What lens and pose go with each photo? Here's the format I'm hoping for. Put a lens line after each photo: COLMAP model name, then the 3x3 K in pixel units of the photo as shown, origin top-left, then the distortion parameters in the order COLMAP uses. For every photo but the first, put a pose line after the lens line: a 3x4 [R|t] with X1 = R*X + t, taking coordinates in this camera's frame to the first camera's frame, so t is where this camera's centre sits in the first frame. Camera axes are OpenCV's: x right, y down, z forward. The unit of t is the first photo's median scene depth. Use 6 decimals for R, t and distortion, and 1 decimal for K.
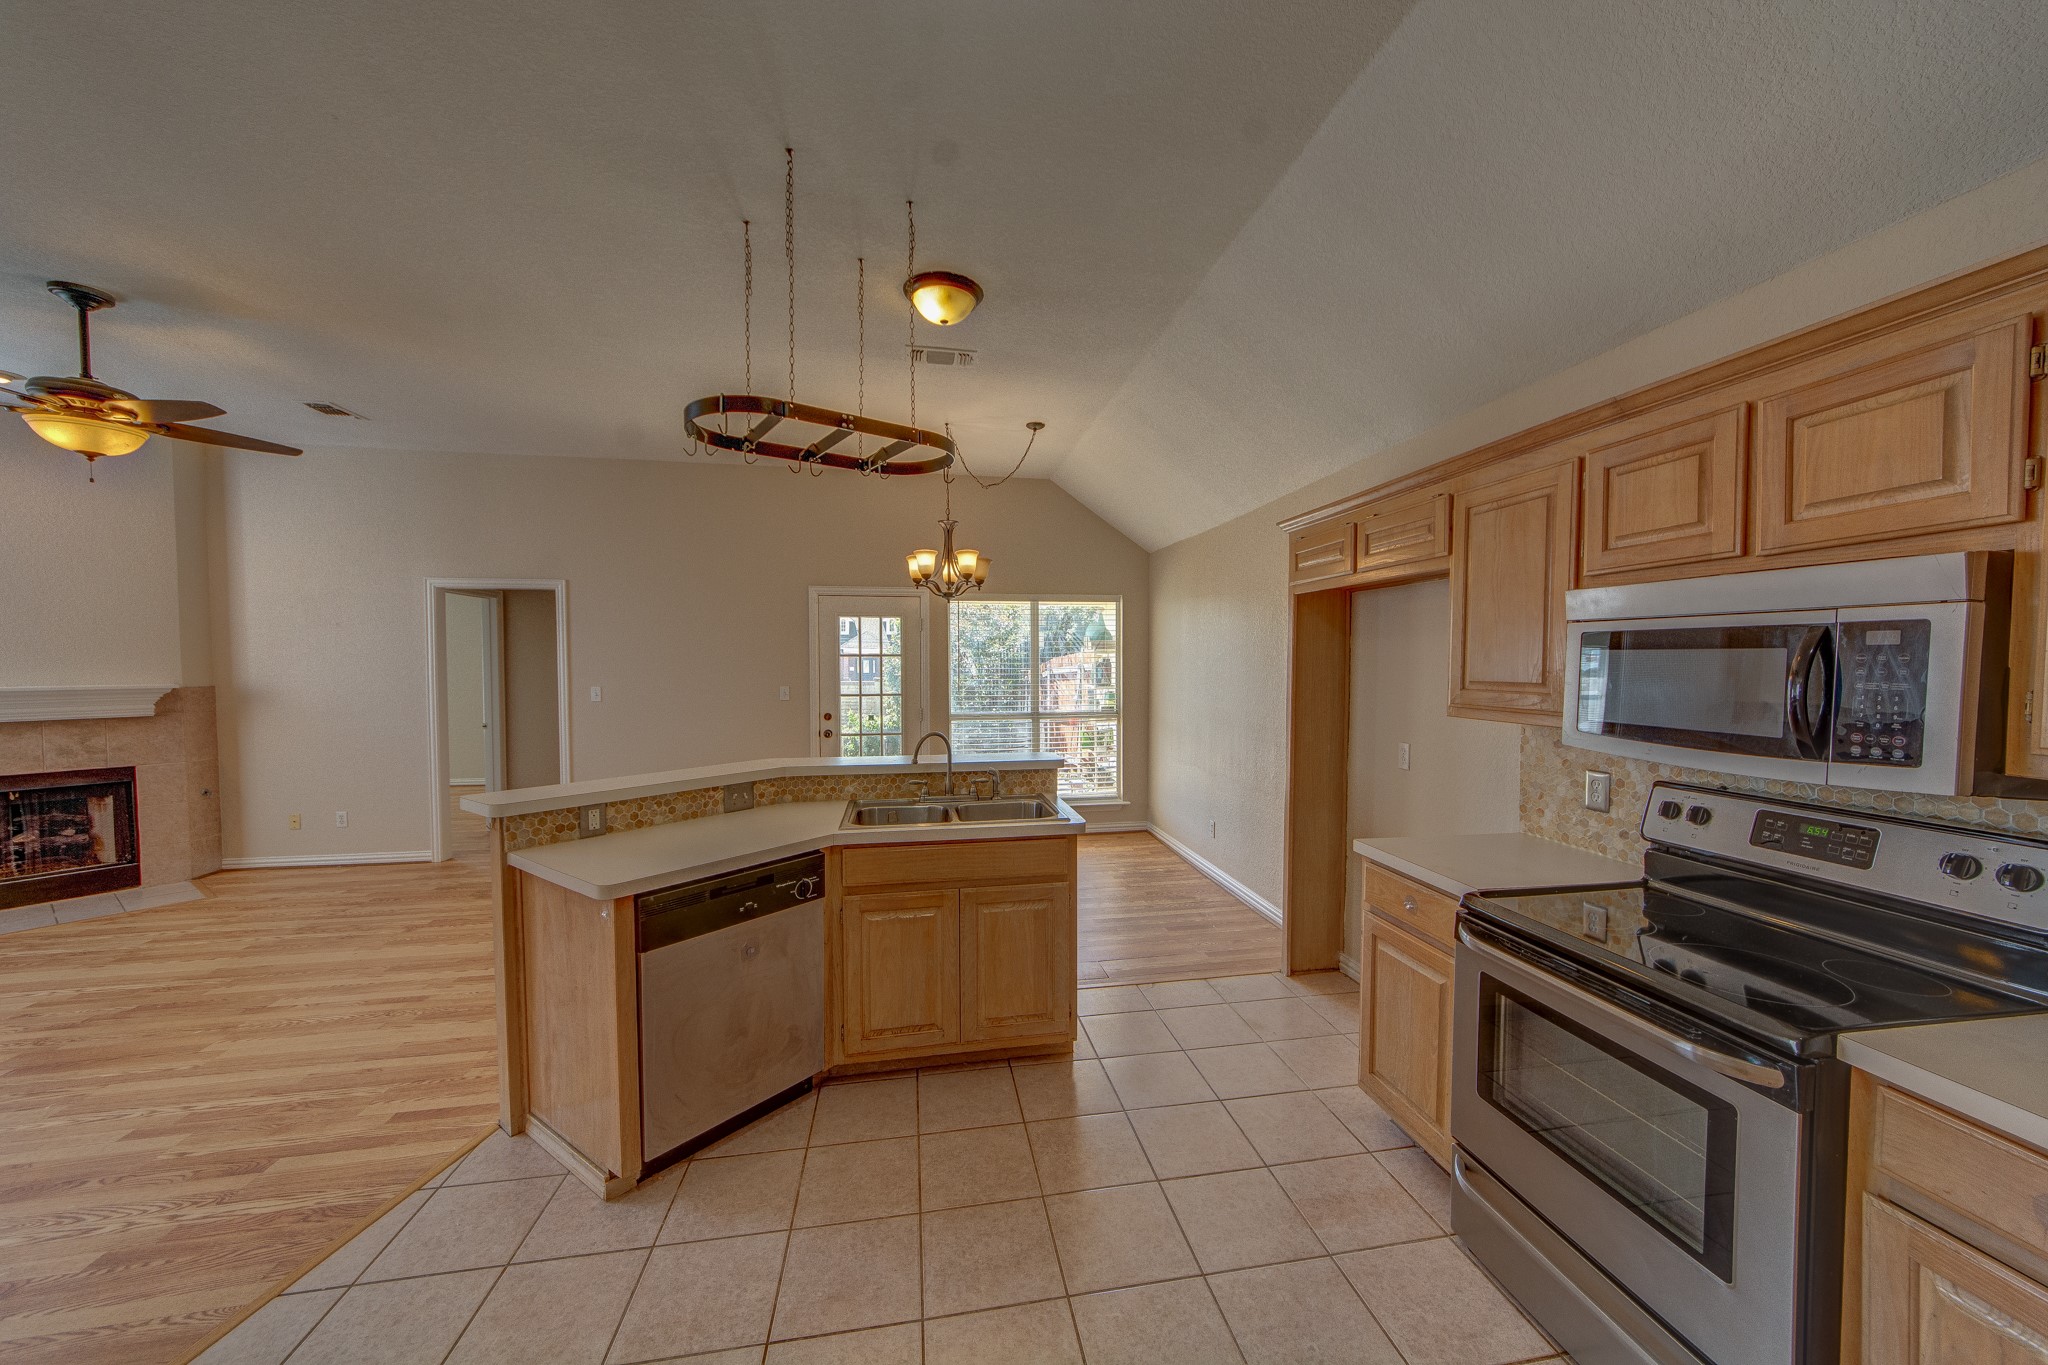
lens RADIAL K [[743.5, 0, 1046.0], [0, 743.5, 689.0], [0, 0, 1]] dist [-0.000610, 0.000222]
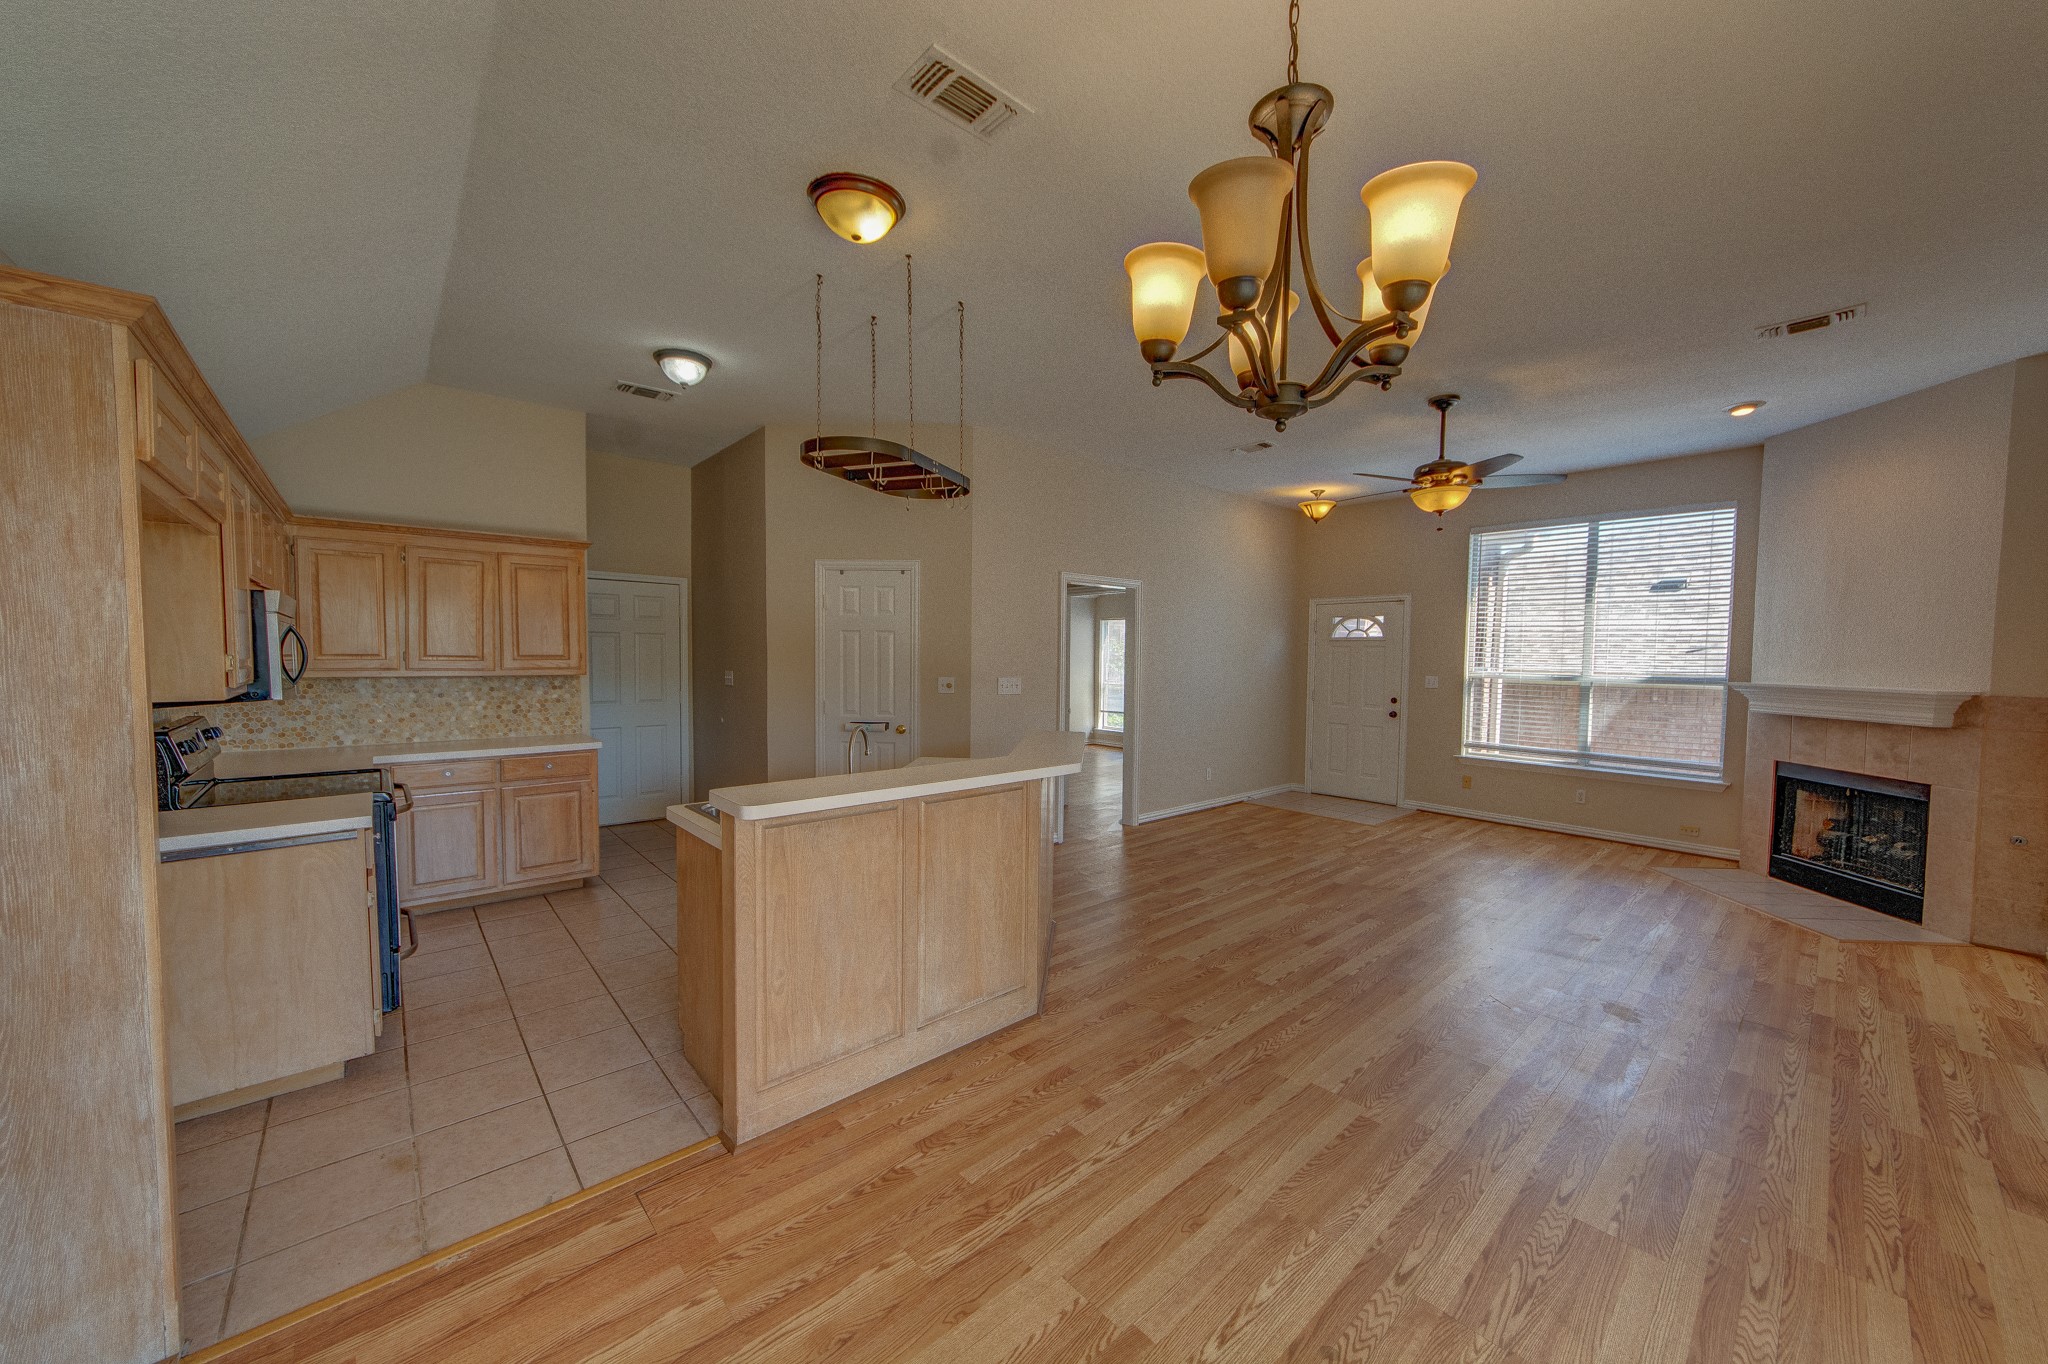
lens RADIAL K [[743.5, 0, 1046.0], [0, 743.5, 688.5], [0, 0, 1]] dist [-0.000610, 0.000222]
pose [[-0.848621, 0.016443, -0.528745, 0.143564], [-0.031815, 0.996121, 0.082041, -0.075988], [0.528043, 0.086444, -0.844806, 2.052736]]
